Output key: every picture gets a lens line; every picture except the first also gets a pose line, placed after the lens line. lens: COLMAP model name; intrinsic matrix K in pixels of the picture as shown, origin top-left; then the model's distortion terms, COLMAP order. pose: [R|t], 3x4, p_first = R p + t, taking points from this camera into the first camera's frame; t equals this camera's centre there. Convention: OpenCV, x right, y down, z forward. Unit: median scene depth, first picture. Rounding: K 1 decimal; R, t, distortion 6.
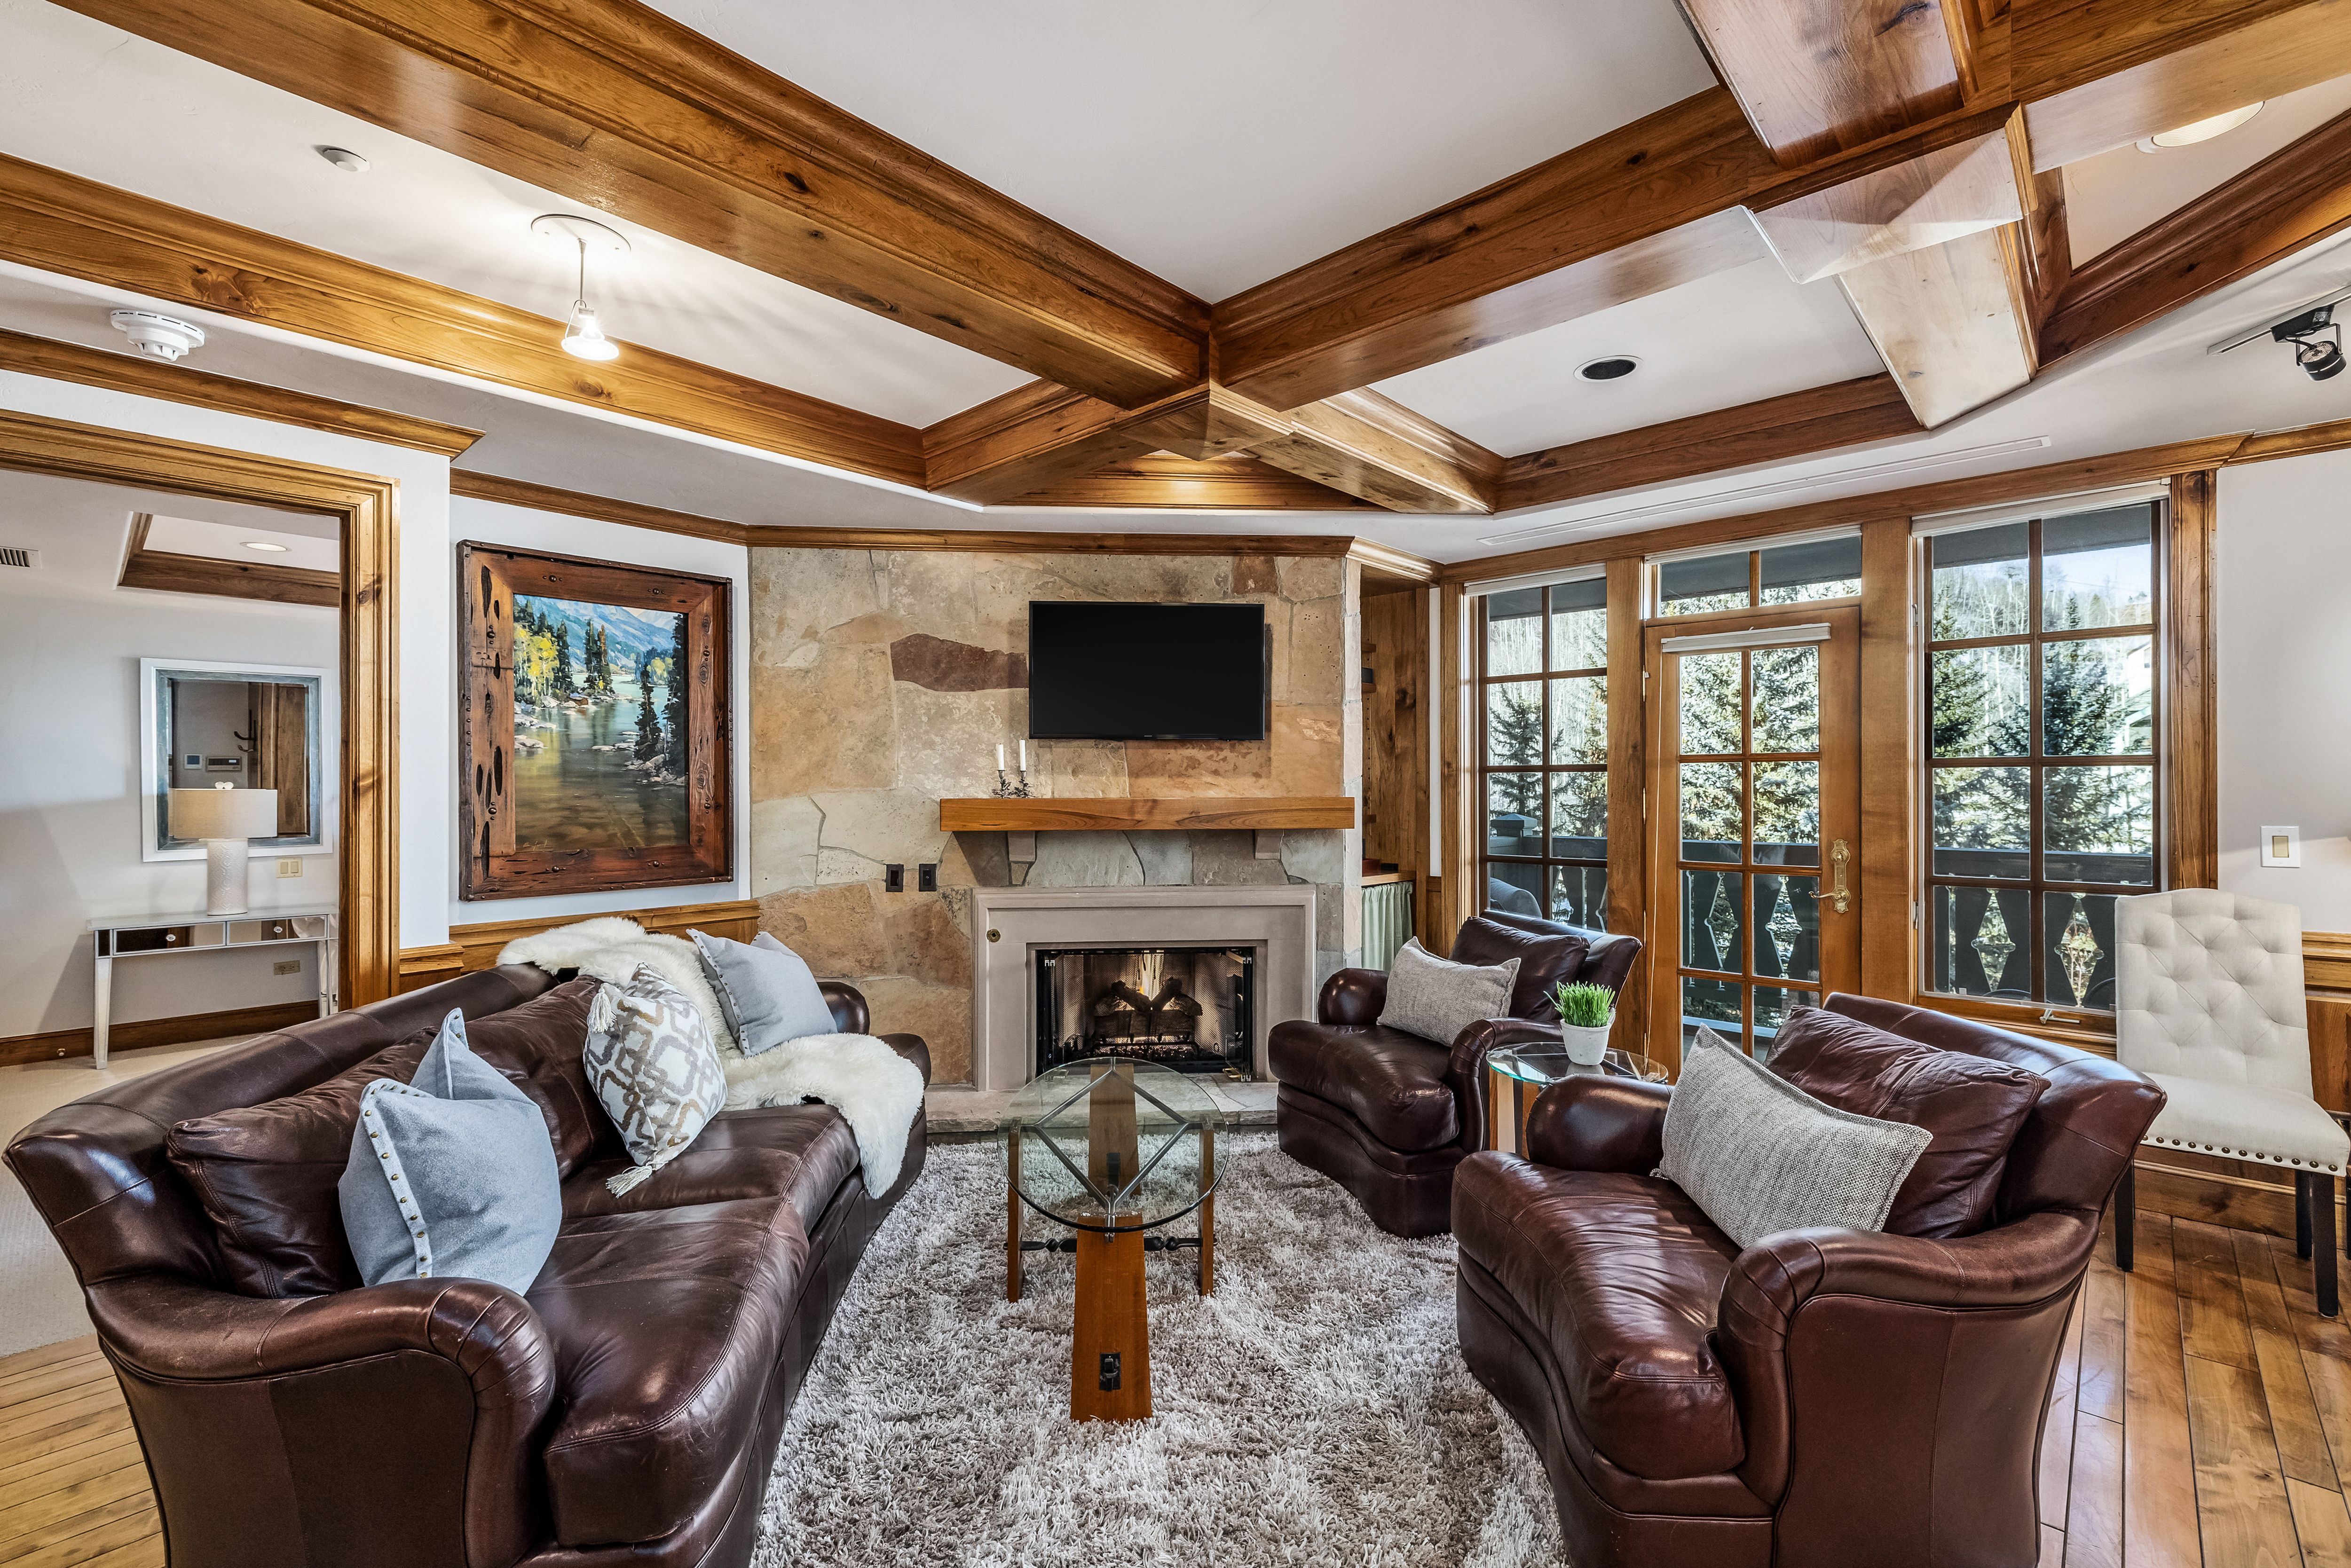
lens RADIAL K [[1027.5, 0, 1175.5], [0, 1027.5, 784.0], [0, 0, 1]] dist [0.002428, 0.000234]
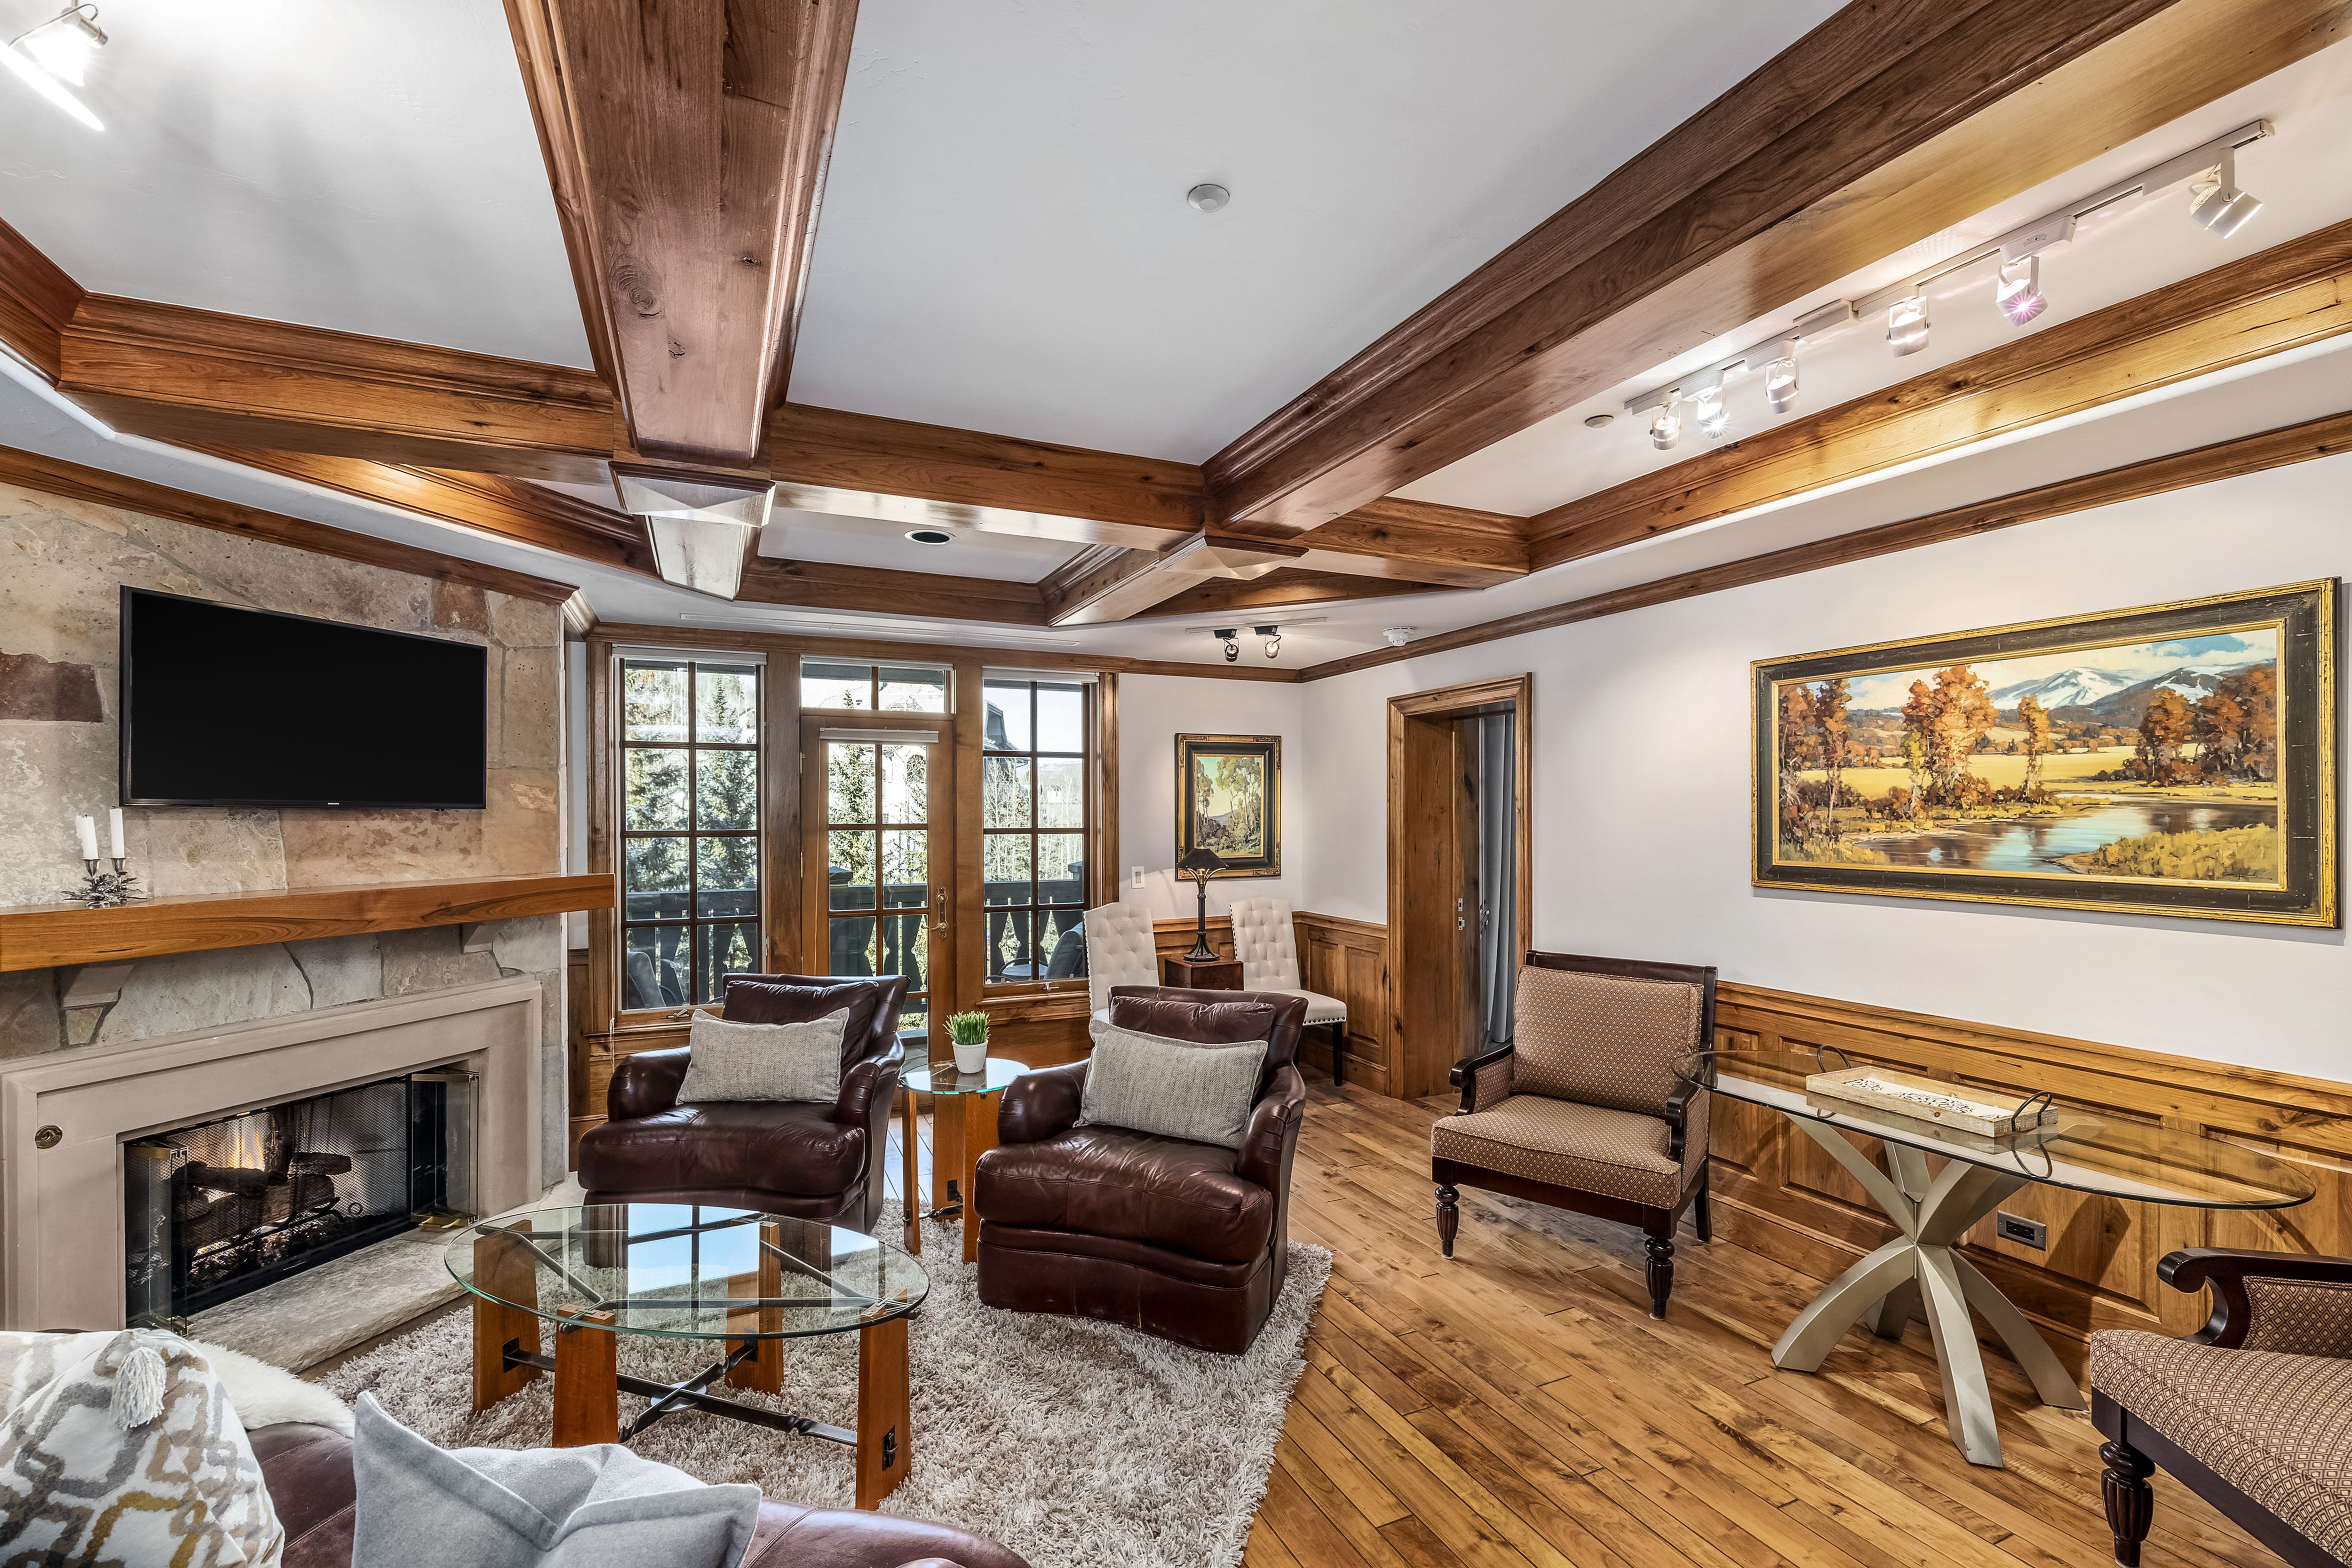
lens RADIAL K [[1005.0, 0, 1173.1], [0, 1005.0, 813.8], [0, 0, 1]] dist [0.000517, -0.000035]
pose [[0.381415, 0.003414, 0.924397, -0.451878], [-0.002361, 0.999994, -0.002719, -0.038250], [-0.924401, -0.001145, 0.381421, 0.169995]]
